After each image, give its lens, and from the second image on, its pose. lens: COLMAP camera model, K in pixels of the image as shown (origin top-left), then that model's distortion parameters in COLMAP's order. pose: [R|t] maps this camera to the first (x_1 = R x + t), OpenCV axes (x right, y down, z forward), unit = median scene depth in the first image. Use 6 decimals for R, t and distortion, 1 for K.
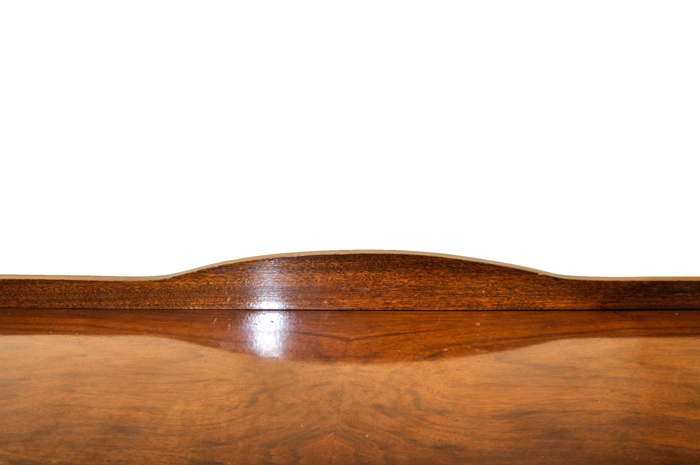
lens RADIAL K [[712.0, 0, 345.2], [0, 712.0, 232.1], [0, 0, 1]] dist [-0.076340, 0.000000]
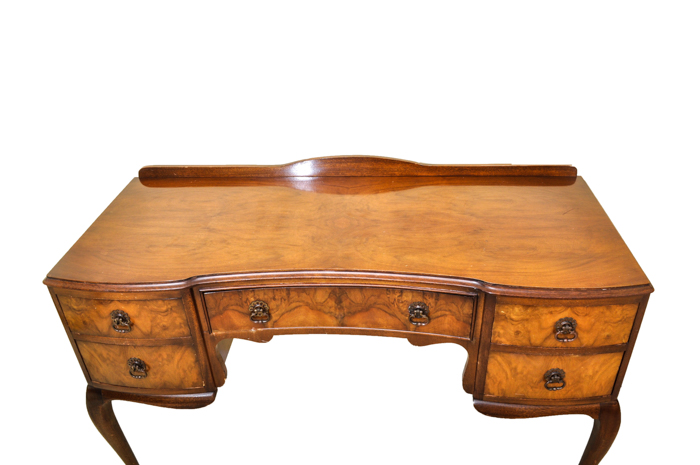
lens RADIAL K [[546.6, 0, 347.2], [0, 546.6, 234.1], [0, 0, 1]] dist [-0.086307, 0.001916]
pose [[0.999848, -0.010736, -0.013728, 0.027716], [0.014111, 0.961006, 0.276166, -0.274843], [0.010228, -0.276318, 0.961012, -1.172676]]
